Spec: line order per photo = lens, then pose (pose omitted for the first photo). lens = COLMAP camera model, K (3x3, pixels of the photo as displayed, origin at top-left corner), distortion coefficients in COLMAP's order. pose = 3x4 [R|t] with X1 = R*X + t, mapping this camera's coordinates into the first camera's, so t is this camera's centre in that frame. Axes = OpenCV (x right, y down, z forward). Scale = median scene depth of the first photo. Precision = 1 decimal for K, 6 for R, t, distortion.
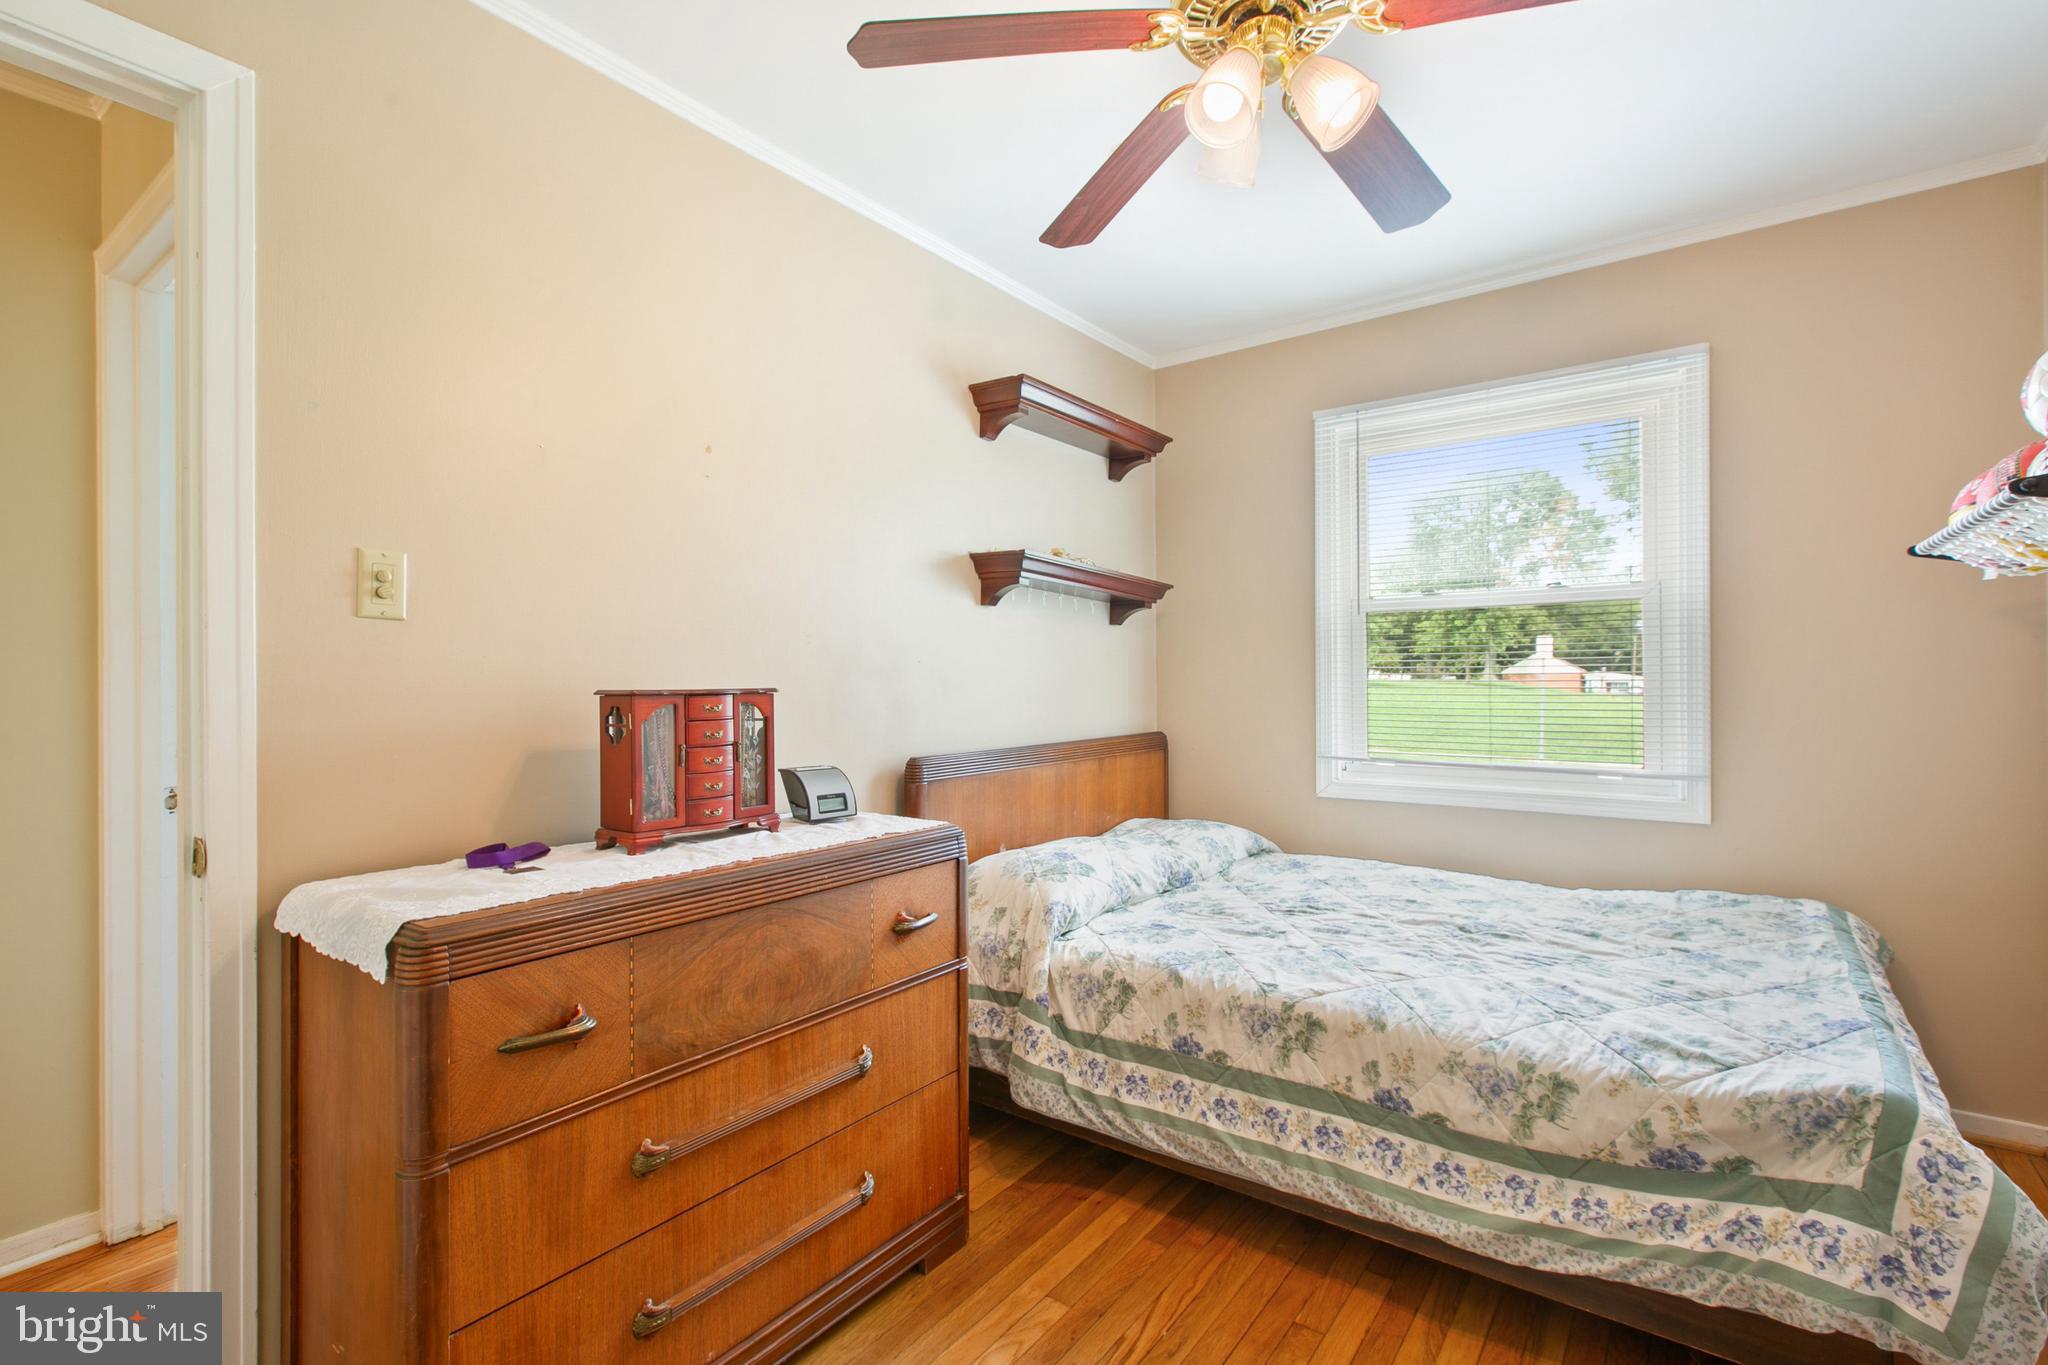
lens RADIAL K [[922.1, 0, 1020.0], [0, 922.1, 674.6], [0, 0, 1]] dist [-0.000297, -0.000222]
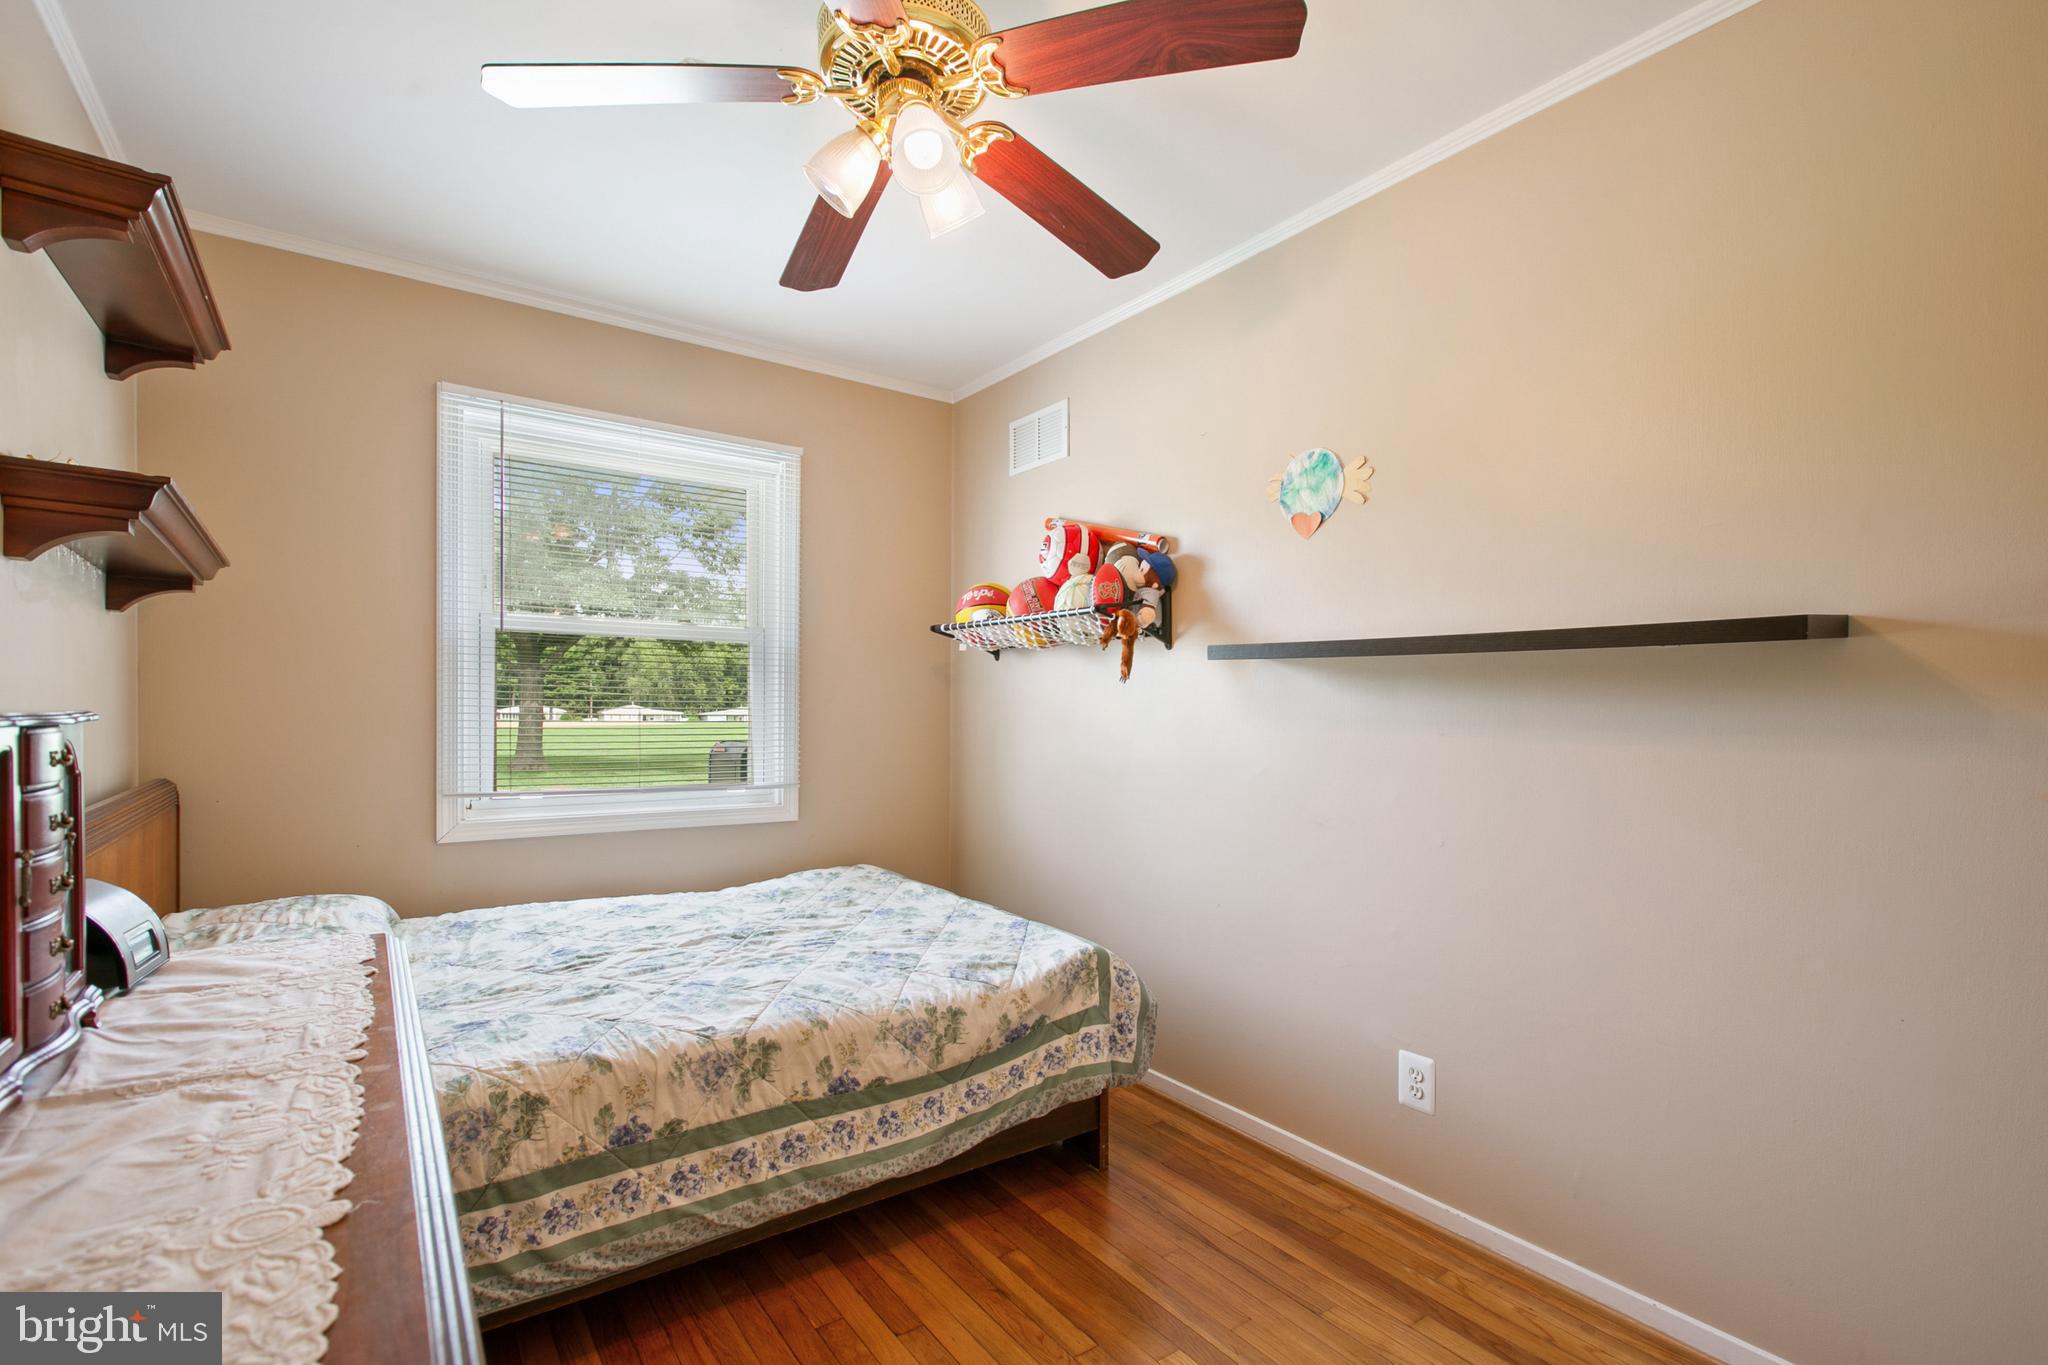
lens RADIAL K [[925.7, 0, 1021.3], [0, 925.7, 712.8], [0, 0, 1]] dist [0.000225, -0.000075]
pose [[0.308981, 0.005018, 0.951055, -0.570285], [-0.019348, 0.999812, 0.001010, 0.004924], [-0.950871, -0.018713, 0.309020, 0.432574]]
